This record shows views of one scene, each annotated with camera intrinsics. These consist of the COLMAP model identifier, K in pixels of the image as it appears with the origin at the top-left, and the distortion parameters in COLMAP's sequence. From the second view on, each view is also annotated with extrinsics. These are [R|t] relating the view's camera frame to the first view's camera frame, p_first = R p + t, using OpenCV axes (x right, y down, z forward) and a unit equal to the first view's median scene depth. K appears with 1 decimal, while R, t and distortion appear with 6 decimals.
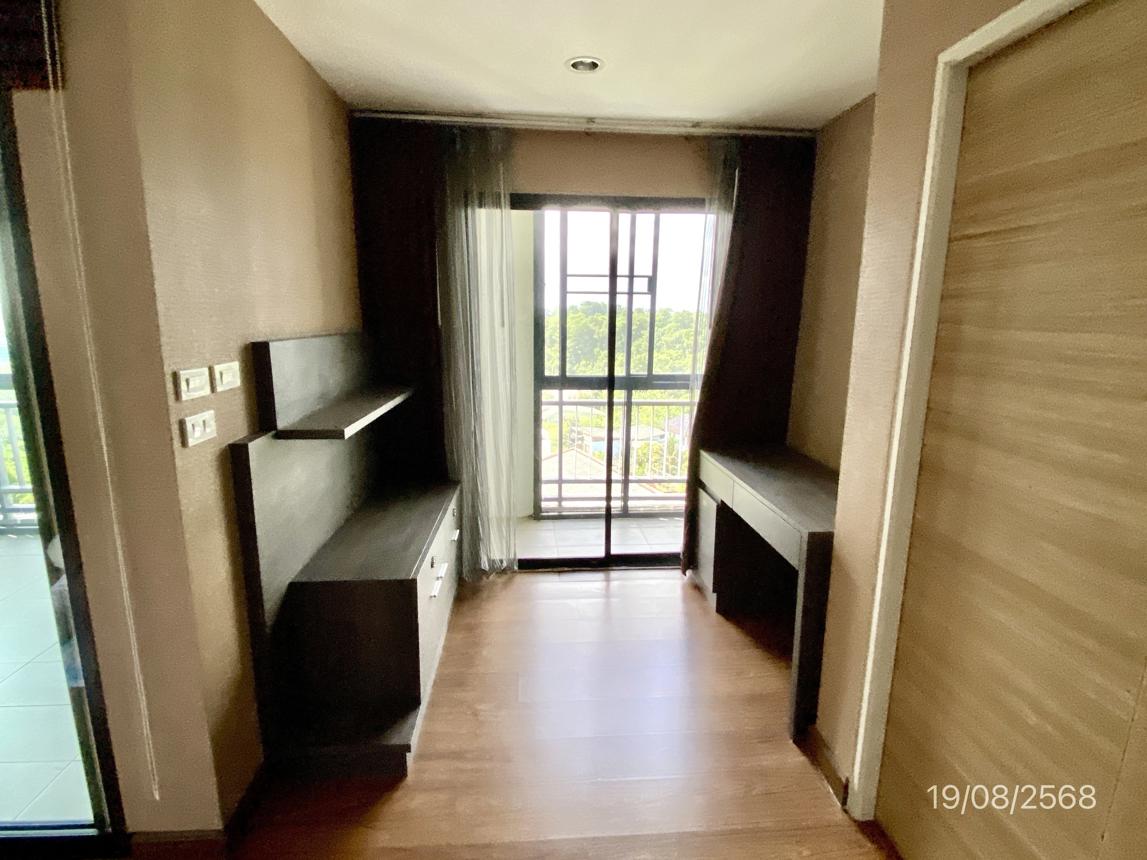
lens RADIAL K [[598.3, 0, 573.5], [0, 598.3, 430.0], [0, 0, 1]] dist [0.020857, -0.000978]
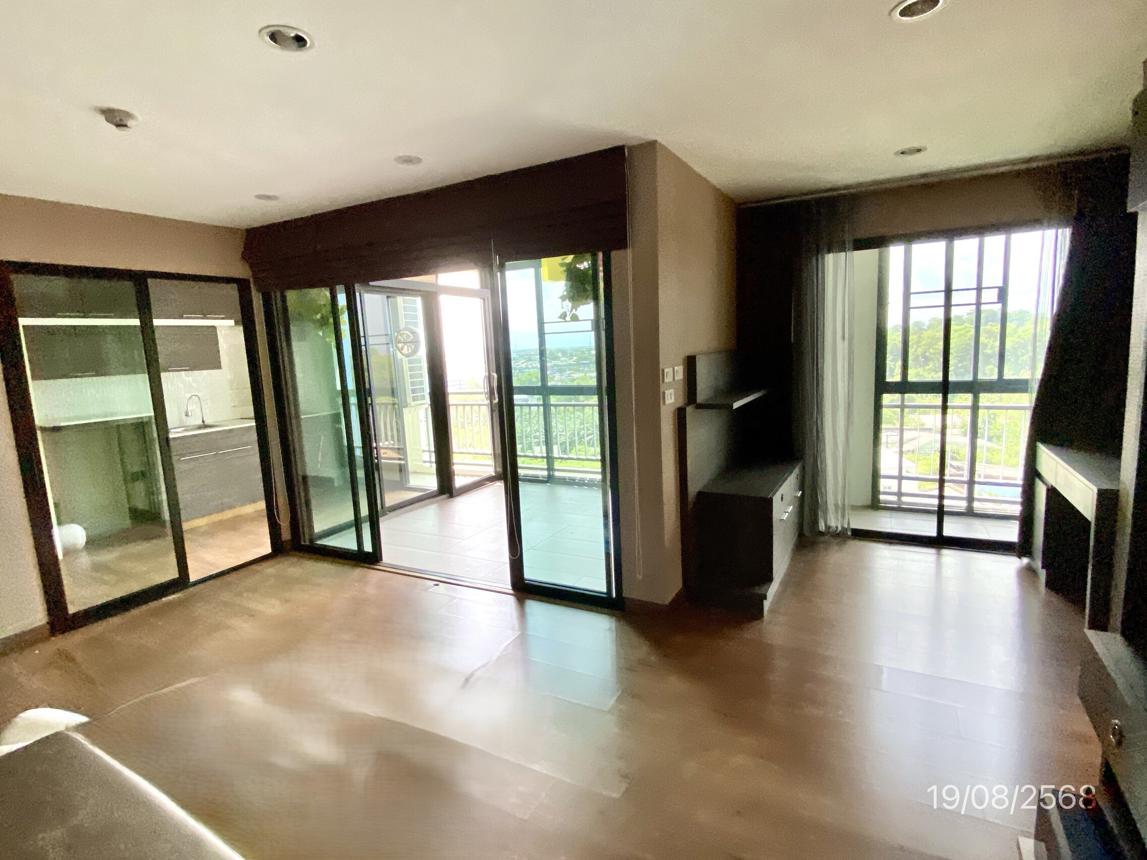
lens RADIAL K [[598.3, 0, 573.5], [0, 598.3, 430.0], [0, 0, 1]] dist [0.020857, -0.000978]
pose [[0.847143, 0.028896, -0.530579, 0.079183], [-0.047410, 0.998648, -0.021308, 0.073352], [0.529246, 0.043206, 0.847368, -0.386441]]
